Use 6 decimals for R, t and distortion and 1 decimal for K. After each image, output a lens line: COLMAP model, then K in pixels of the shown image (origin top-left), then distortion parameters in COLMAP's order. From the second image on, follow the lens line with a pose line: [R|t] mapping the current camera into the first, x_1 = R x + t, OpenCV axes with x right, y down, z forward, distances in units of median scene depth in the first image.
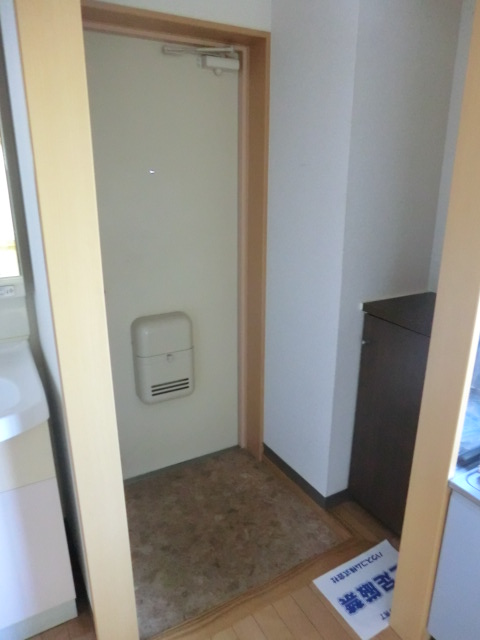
lens RADIAL K [[463.1, 0, 245.1], [0, 463.1, 319.9], [0, 0, 1]] dist [-0.109449, 0.120582]
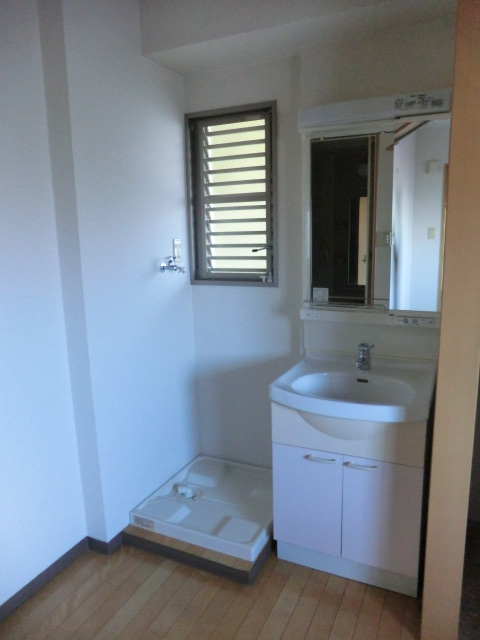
lens RADIAL K [[463.1, 0, 245.1], [0, 463.1, 319.9], [0, 0, 1]] dist [-0.109449, 0.120582]
pose [[0.581043, 0.131305, -0.803211, 0.158838], [-0.228281, 0.973577, -0.005983, 0.039595], [0.781202, 0.186835, 0.595664, -0.134617]]
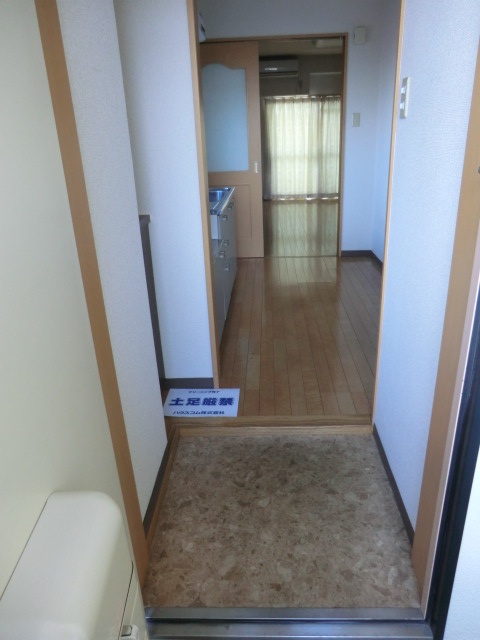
lens RADIAL K [[463.1, 0, 245.1], [0, 463.1, 319.9], [0, 0, 1]] dist [-0.109449, 0.120582]
pose [[-0.844586, -0.178427, 0.504815, -0.433378], [0.200217, 0.769190, 0.606845, -0.389569], [-0.496576, 0.613605, -0.613923, 1.432112]]
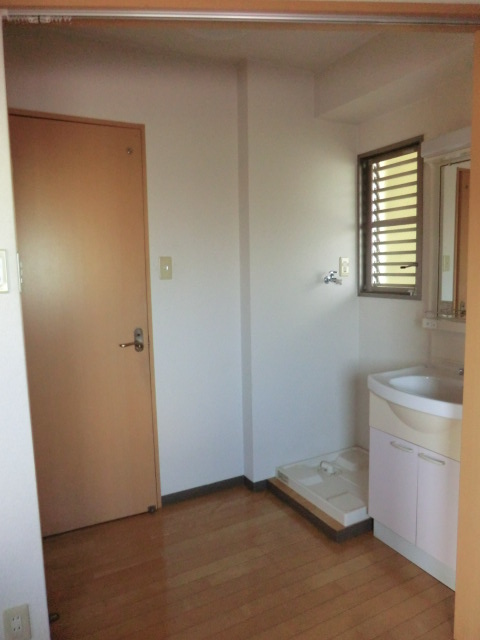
lens RADIAL K [[463.1, 0, 245.1], [0, 463.1, 319.9], [0, 0, 1]] dist [-0.109449, 0.120582]
pose [[-0.010837, 0.106340, -0.994271, 0.572636], [-0.296036, 0.949414, 0.104768, -0.008387], [0.955115, 0.295475, 0.021192, 0.155705]]
